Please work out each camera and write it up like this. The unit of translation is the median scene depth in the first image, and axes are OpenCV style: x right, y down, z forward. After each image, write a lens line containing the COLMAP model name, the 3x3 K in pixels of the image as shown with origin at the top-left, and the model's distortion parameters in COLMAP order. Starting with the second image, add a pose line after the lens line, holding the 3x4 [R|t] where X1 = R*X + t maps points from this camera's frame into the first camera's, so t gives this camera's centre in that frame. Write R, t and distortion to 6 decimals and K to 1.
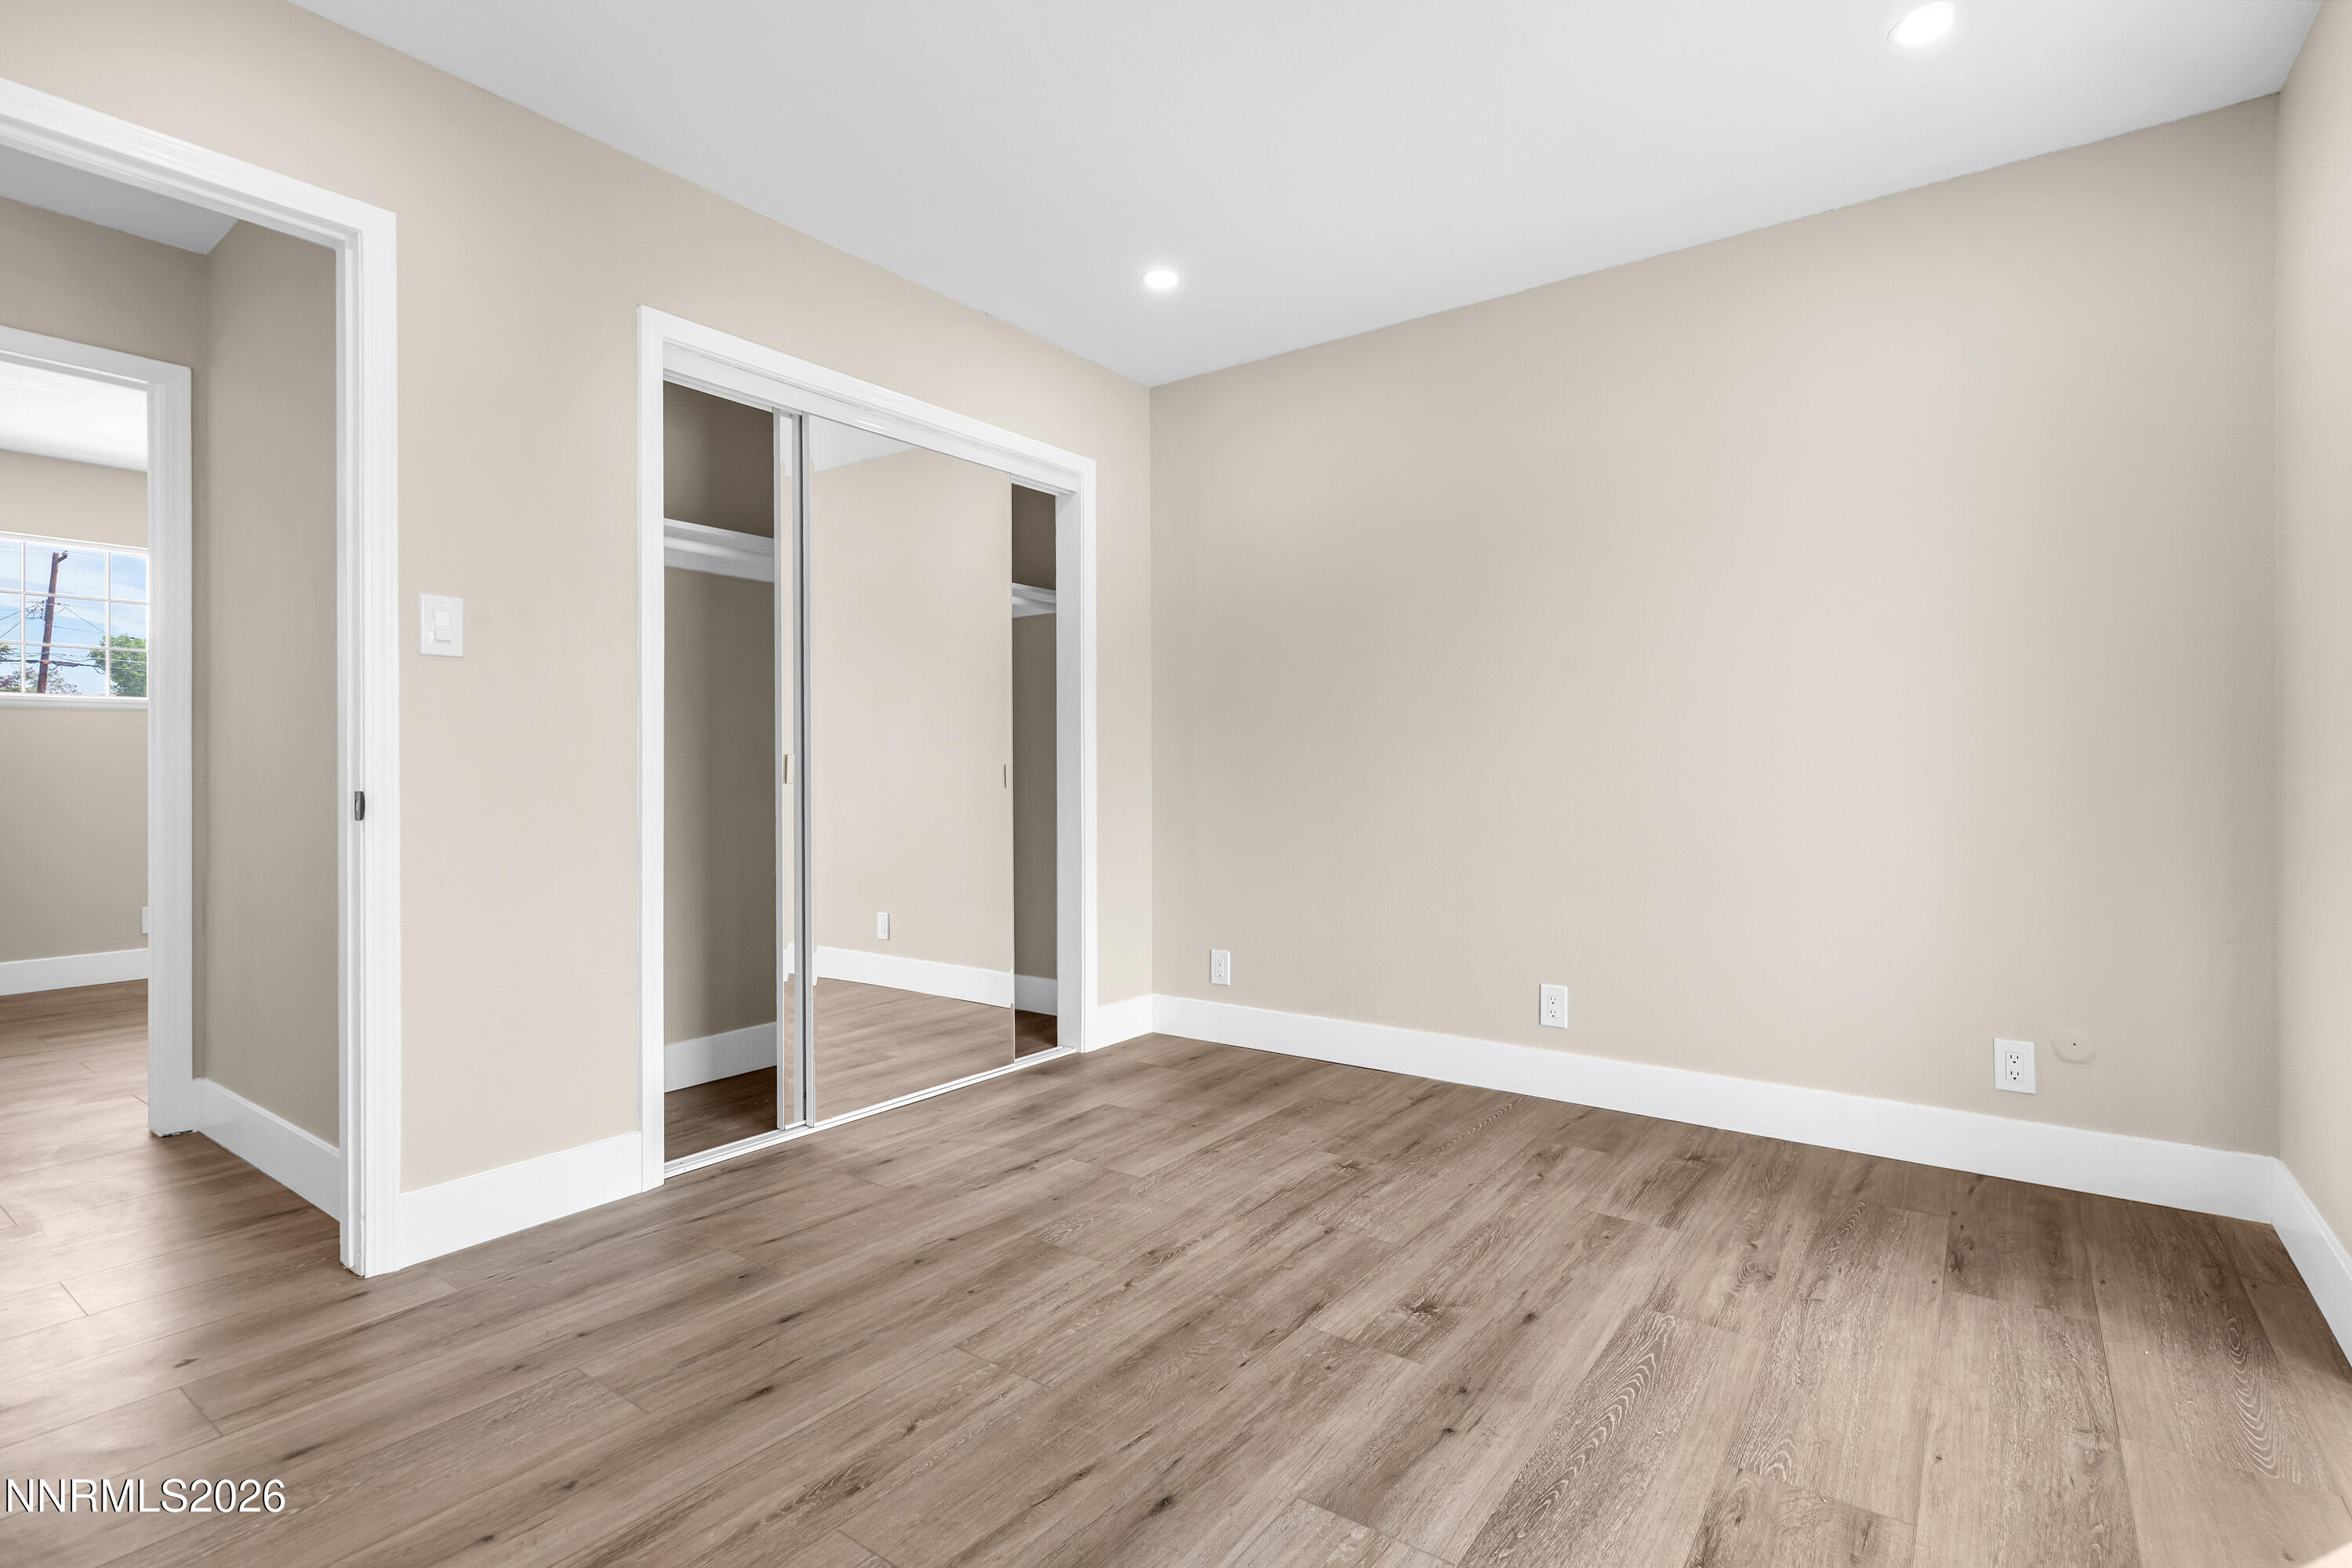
lens RADIAL K [[1165.6, 0, 1211.1], [0, 1165.6, 788.7], [0, 0, 1]] dist [0.003360, 0.000025]
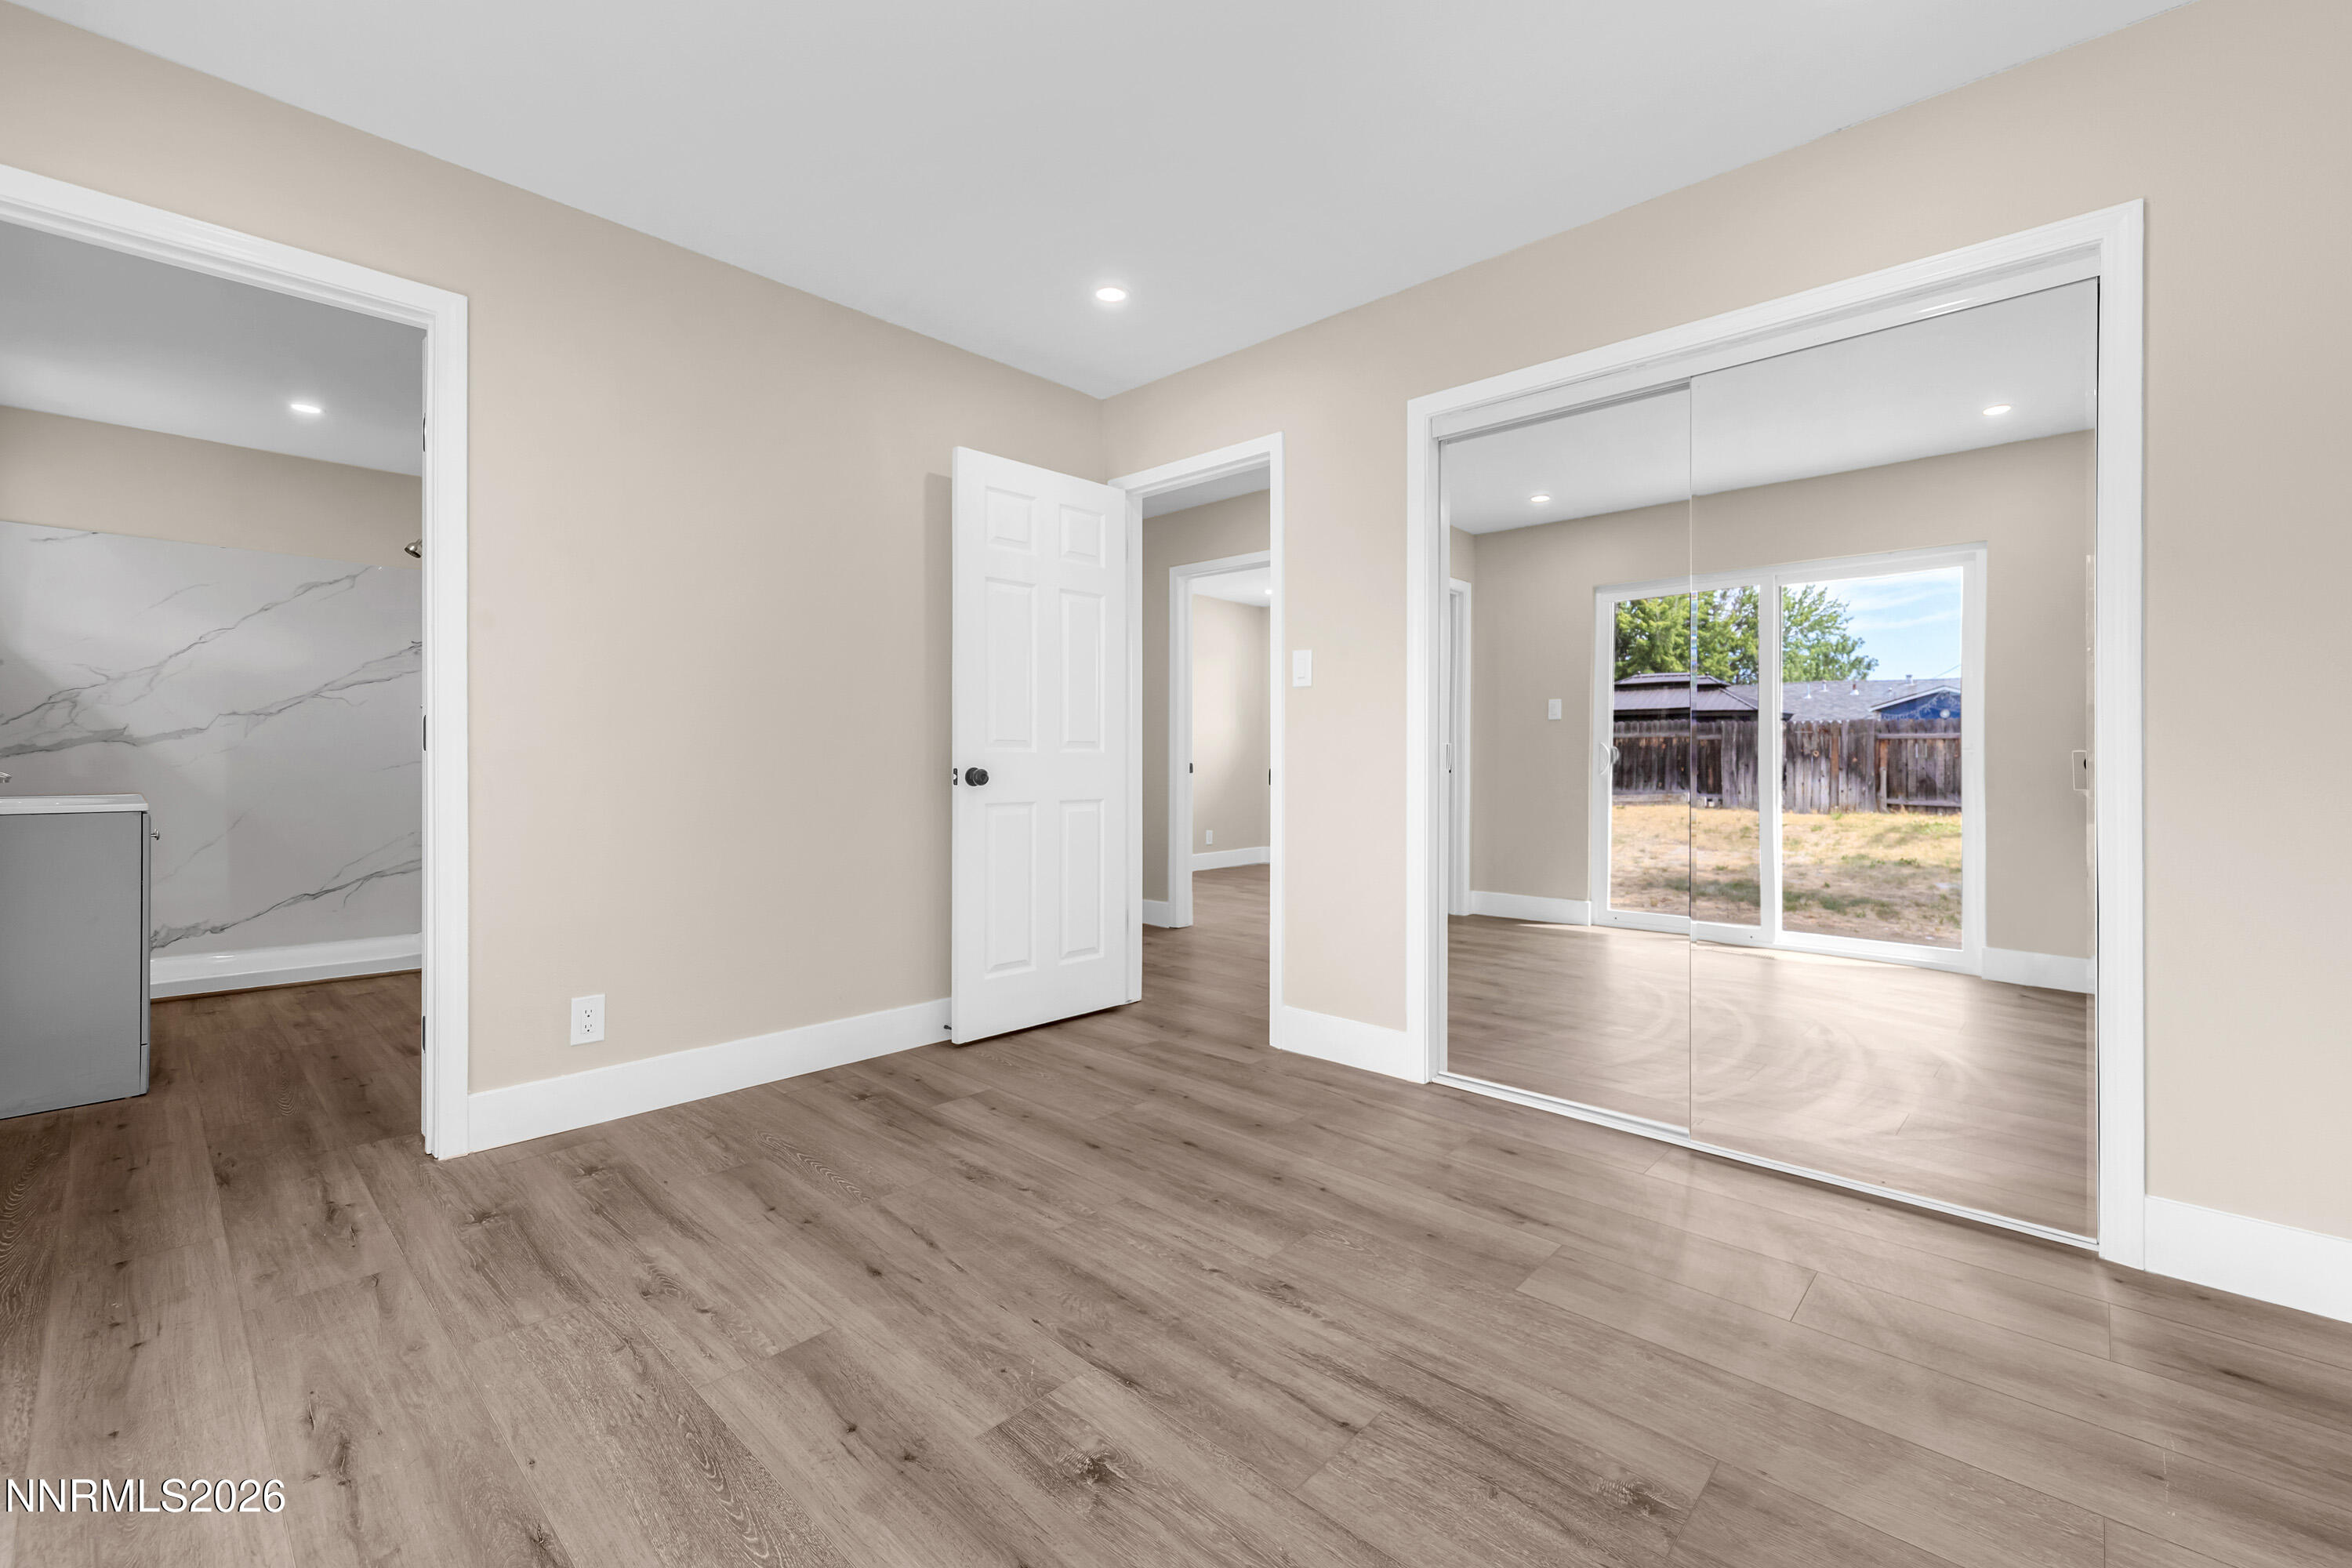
lens RADIAL K [[966.8, 0, 1199.6], [0, 966.8, 780.2], [0, 0, 1]] dist [0.002072, 0.000082]
pose [[-0.138775, 0.027235, -0.989949, 0.815183], [-0.020644, 0.999325, 0.030386, -0.034565], [0.990109, 0.024653, -0.138119, 1.170048]]
